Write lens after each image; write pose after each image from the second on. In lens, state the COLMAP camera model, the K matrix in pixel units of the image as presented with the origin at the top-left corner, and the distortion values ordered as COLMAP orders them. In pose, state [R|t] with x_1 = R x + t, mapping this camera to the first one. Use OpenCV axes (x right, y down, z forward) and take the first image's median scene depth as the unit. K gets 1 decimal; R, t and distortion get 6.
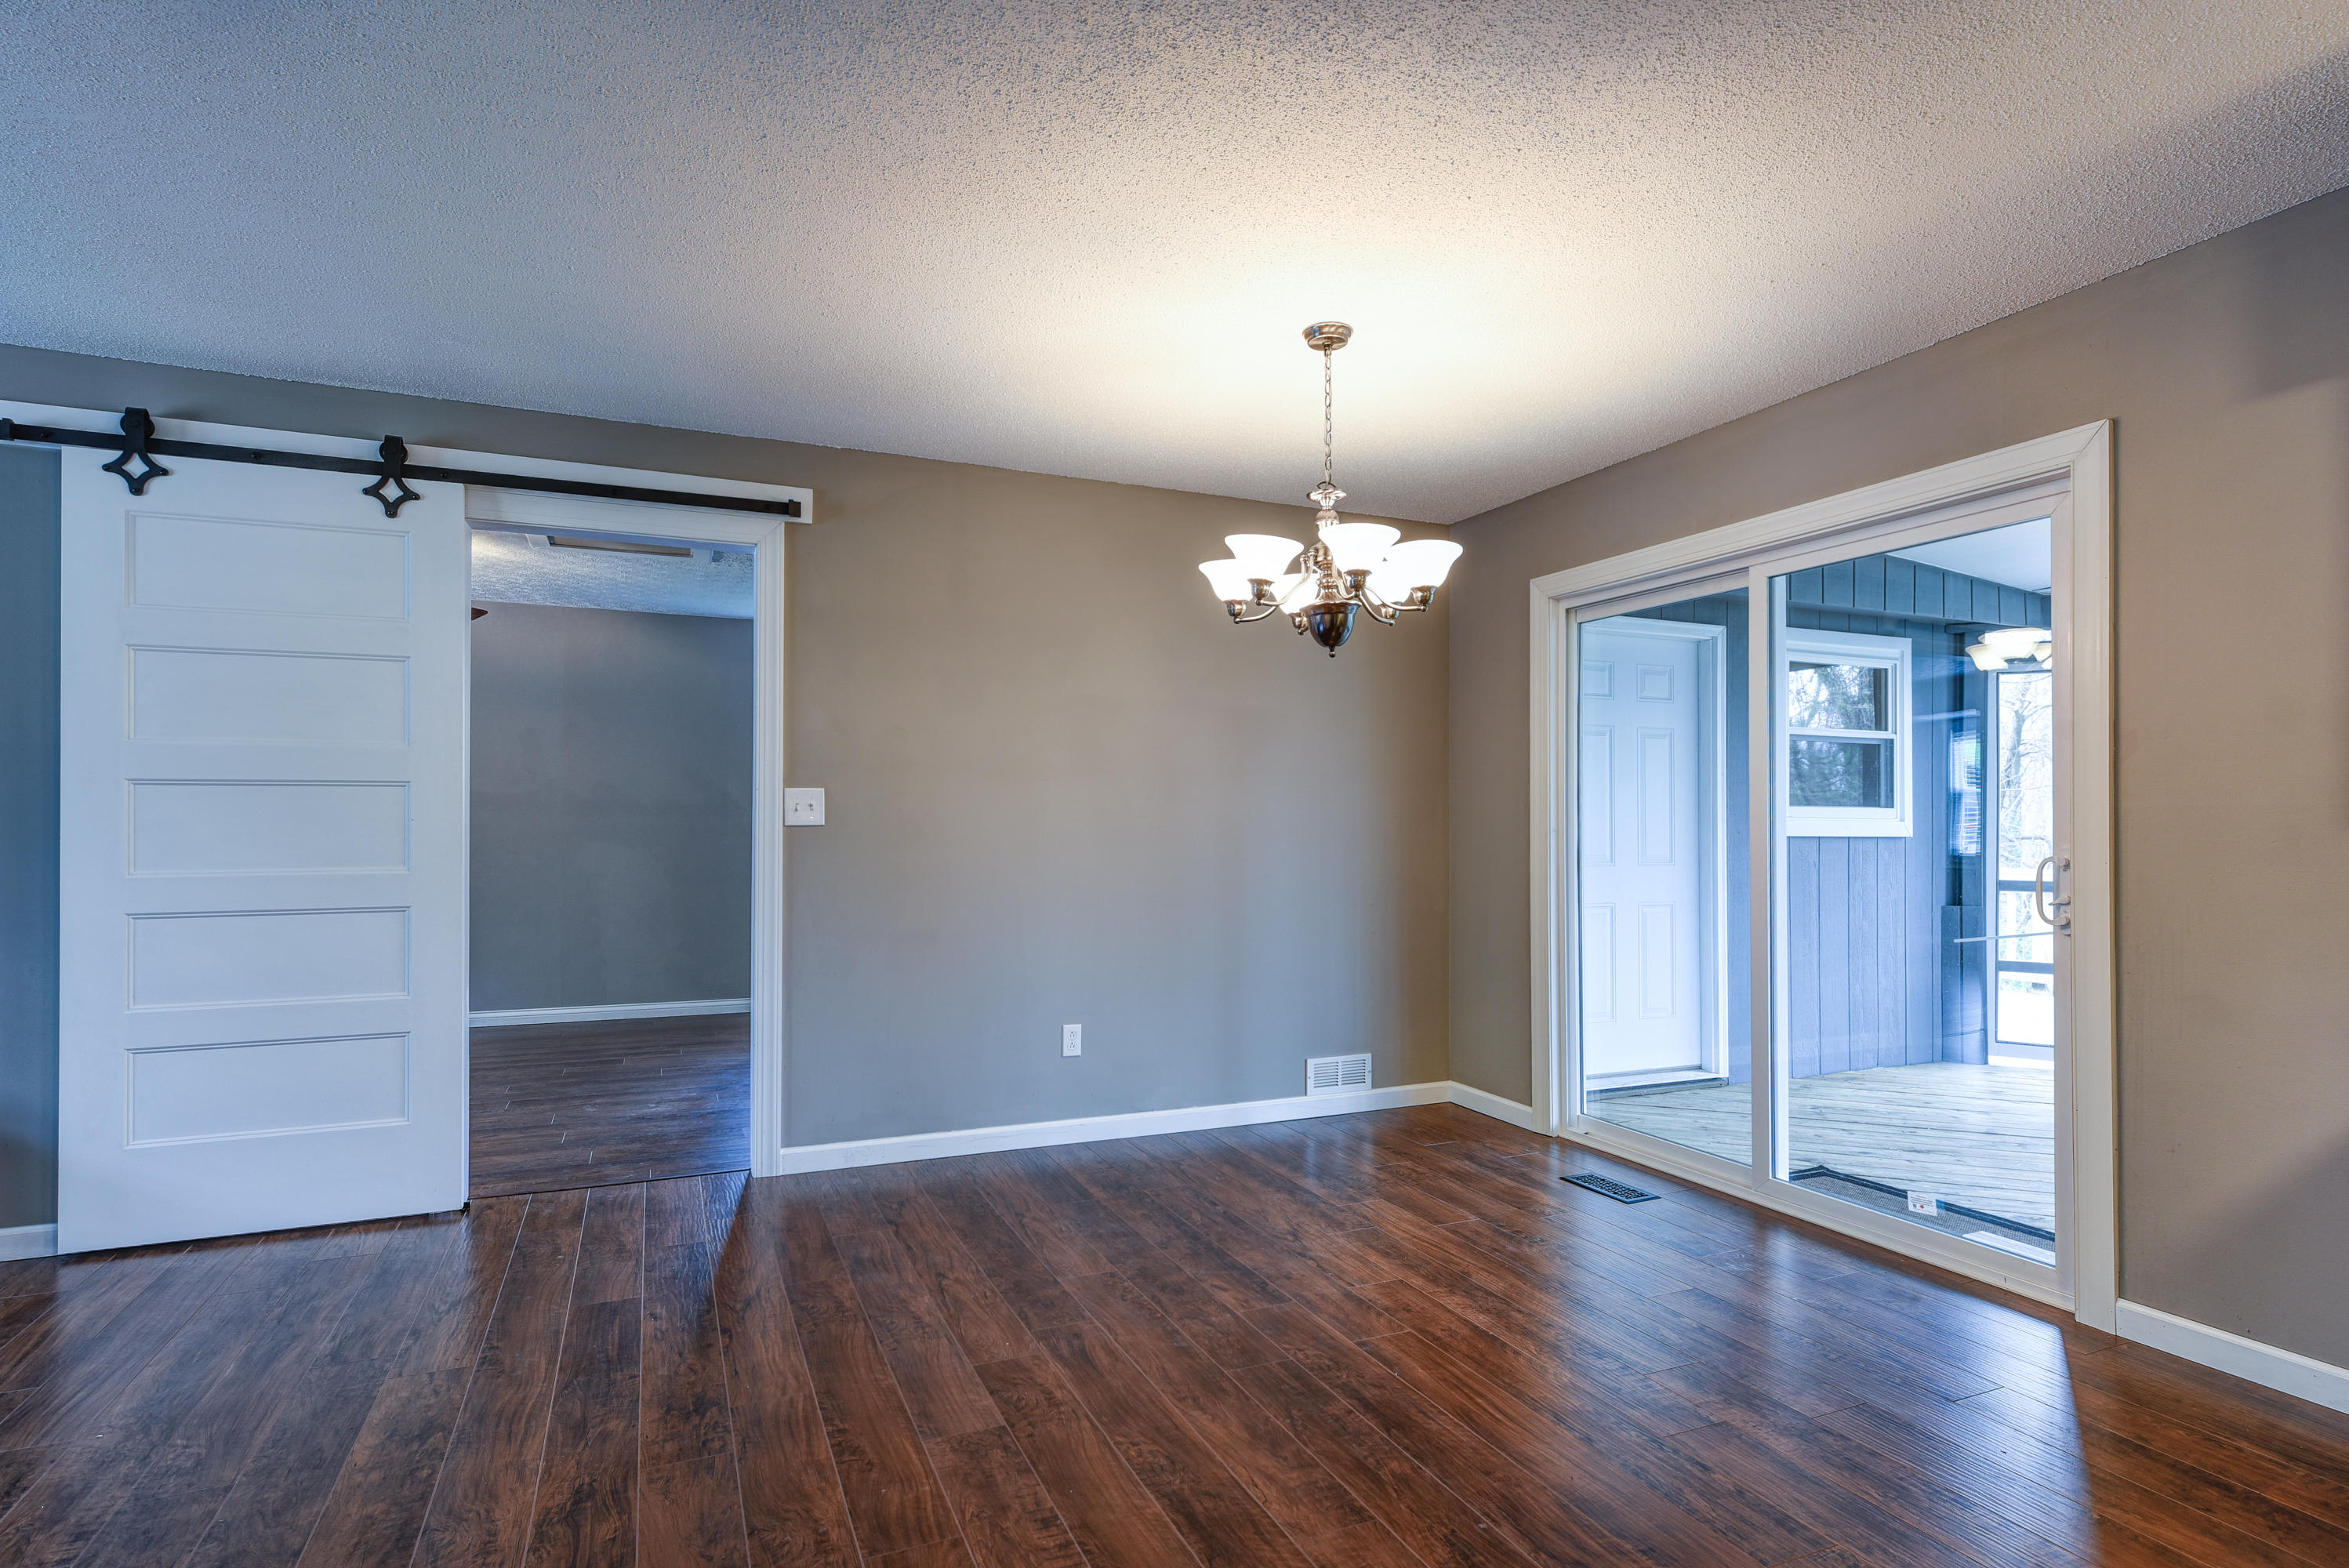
lens RADIAL K [[1199.8, 0, 1183.2], [0, 1199.8, 800.7], [0, 0, 1]] dist [0.001440, -0.001630]
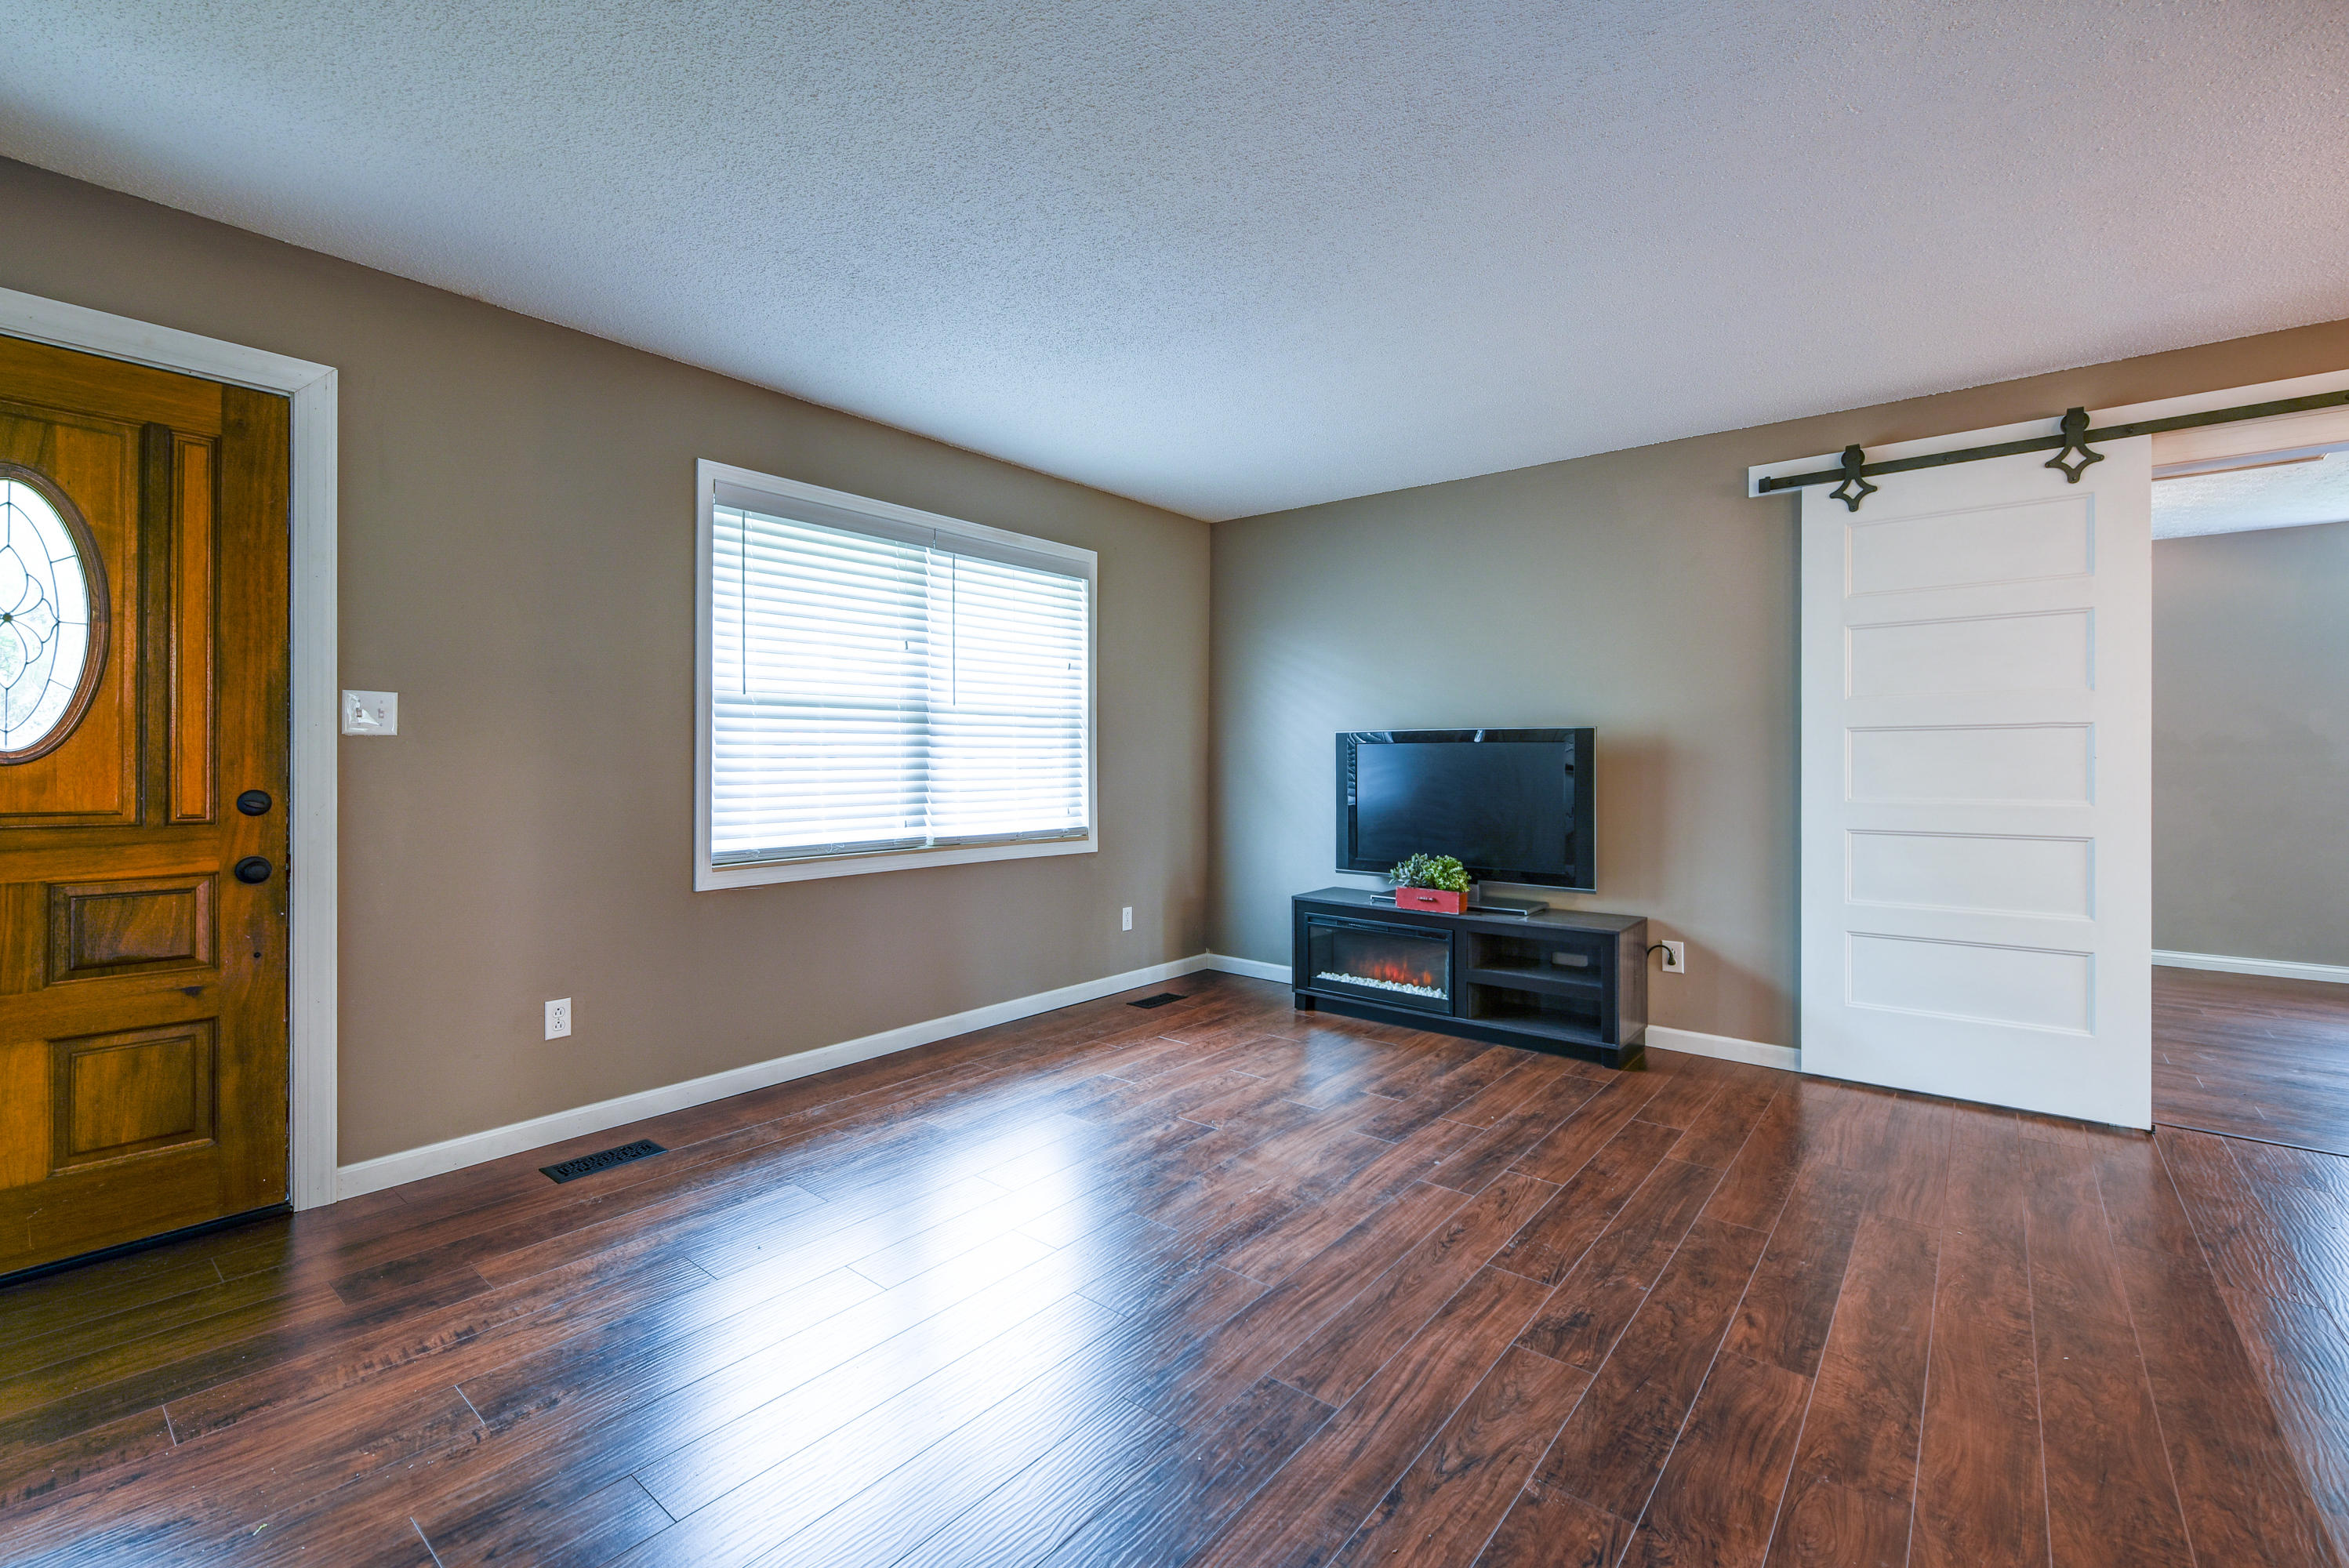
lens RADIAL K [[1007.4, 0, 1183.2], [0, 1007.4, 769.0], [0, 0, 1]] dist [0.004492, 0.000526]
pose [[0.456143, 0.004194, -0.889897, -0.206698], [0.008595, 0.999921, 0.009118, 0.010038], [0.889865, -0.011808, 0.456071, -0.148476]]
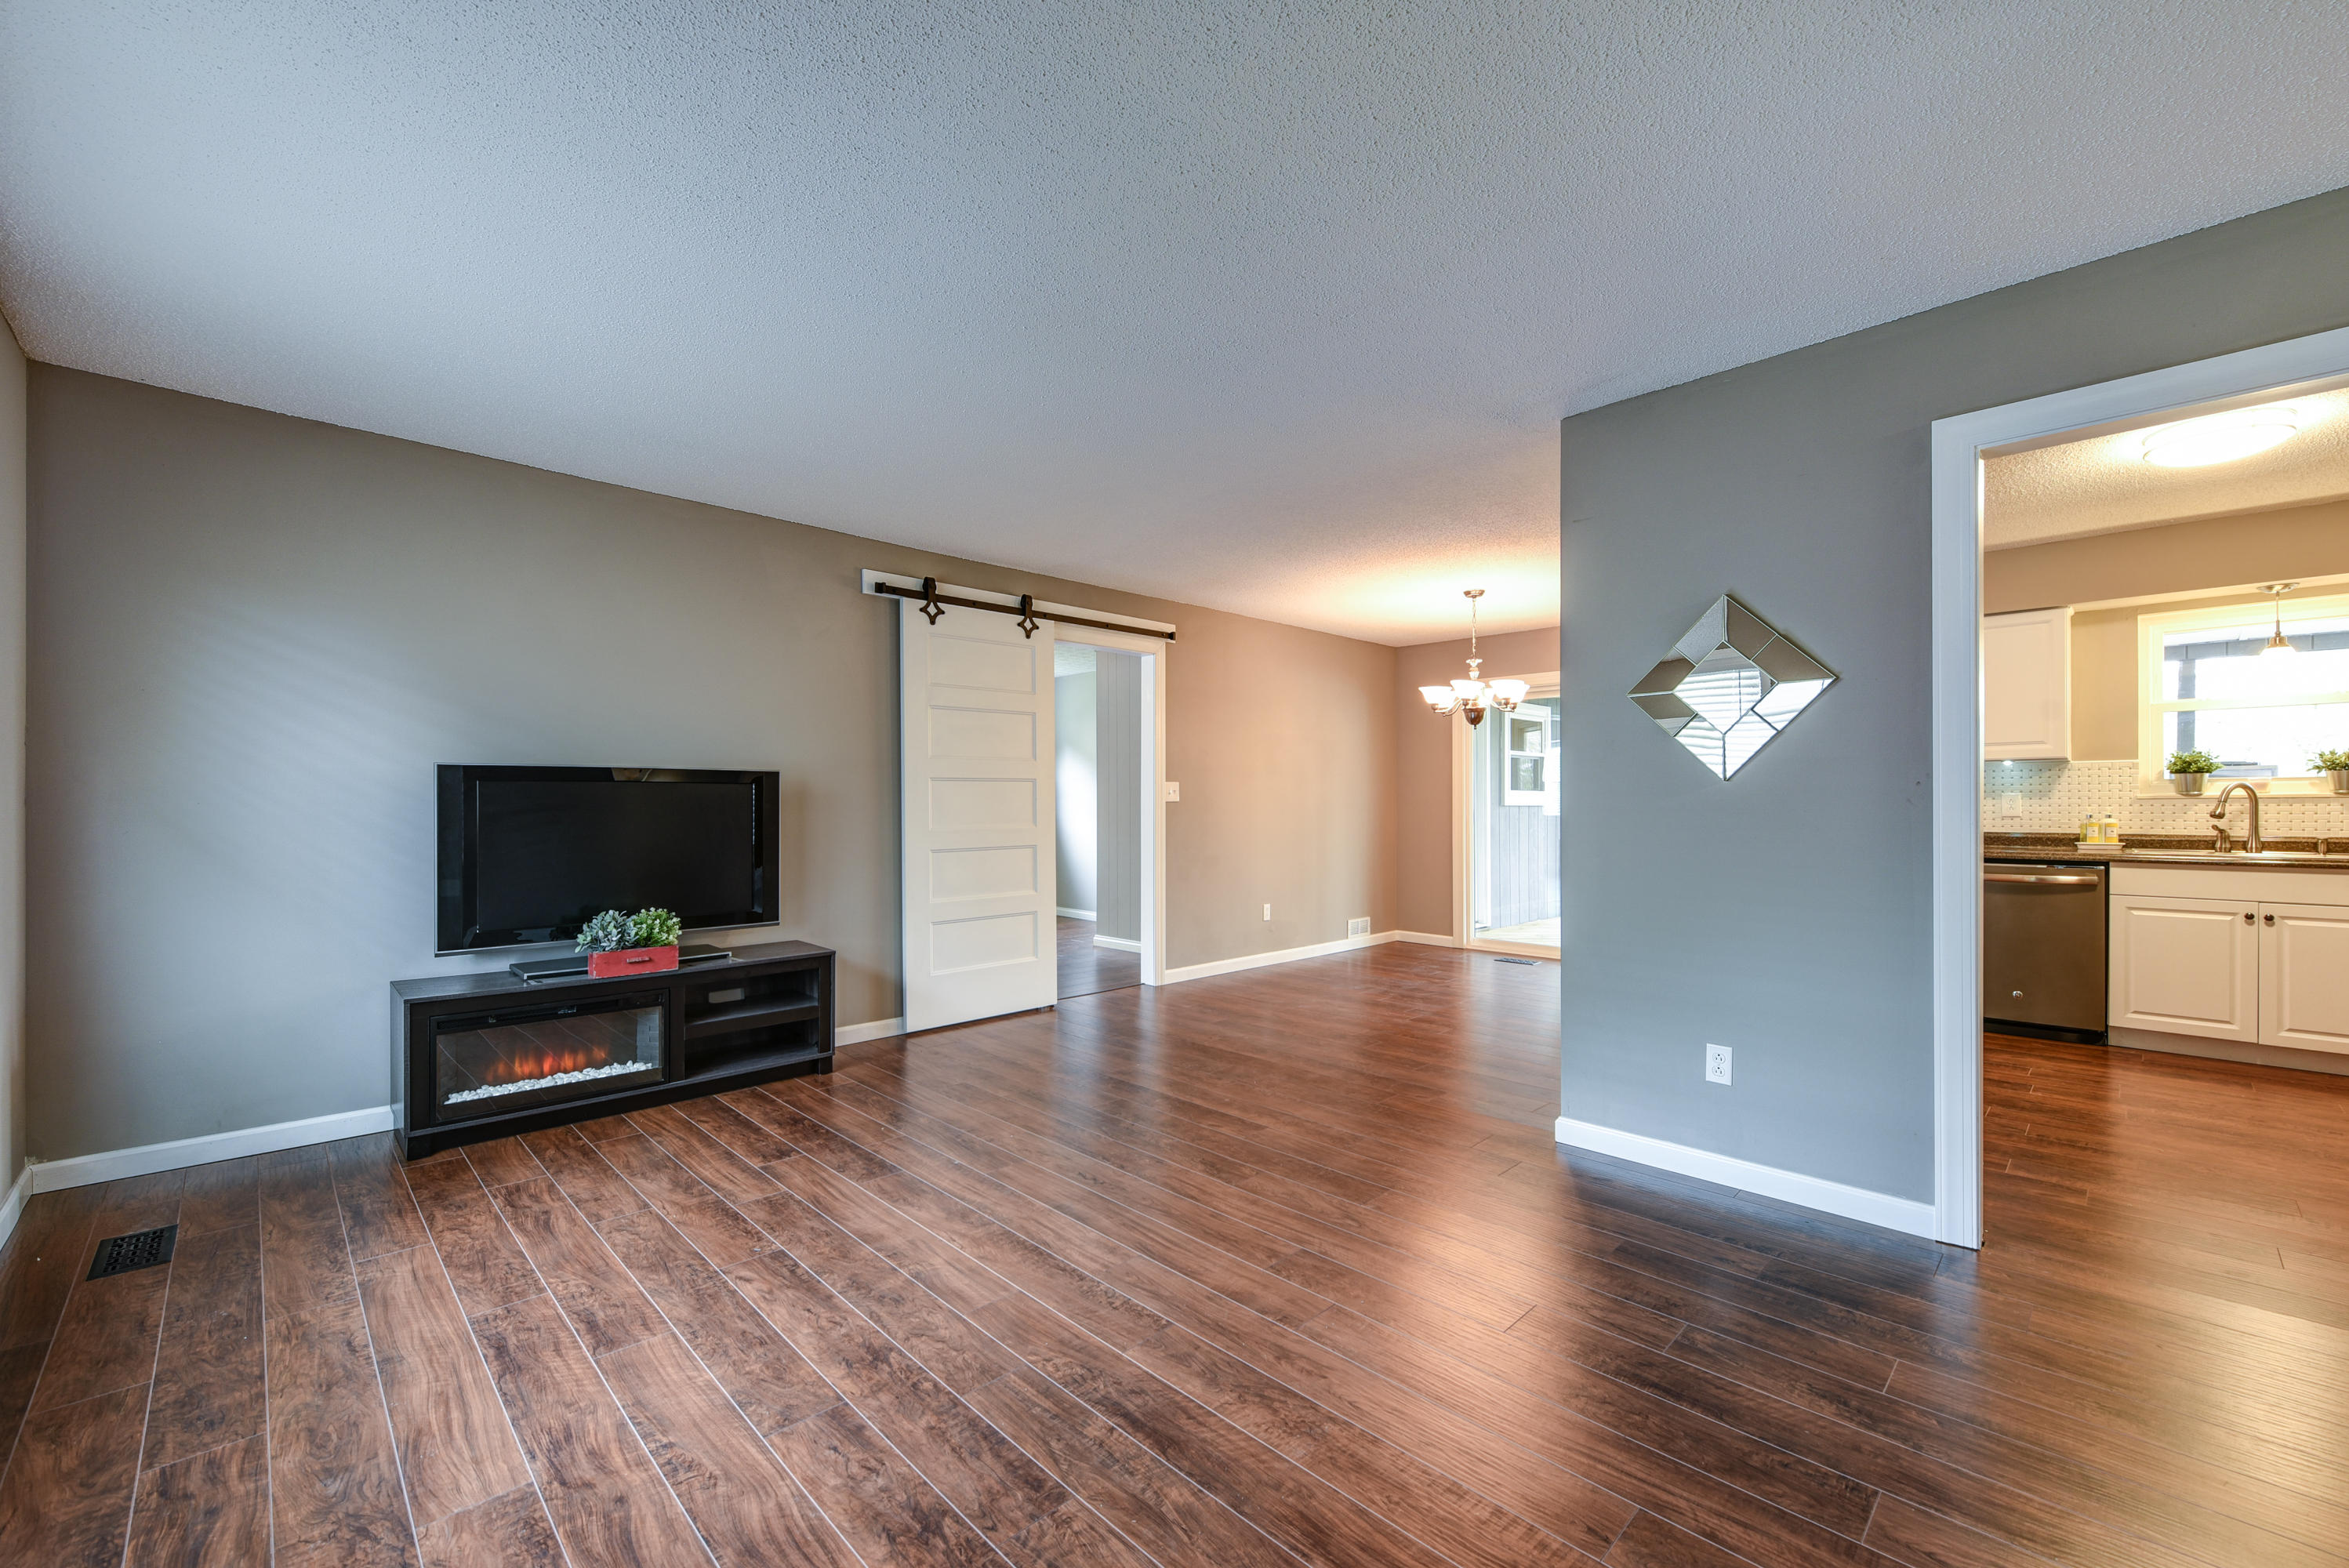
lens RADIAL K [[941.3, 0, 1180.2], [0, 941.3, 801.1], [0, 0, 1]] dist [-0.001055, -0.000035]
pose [[0.935945, -0.007537, 0.352066, -0.955250], [0.003288, 0.999914, 0.012666, 0.000902], [-0.352131, -0.010697, 0.935889, -0.465093]]
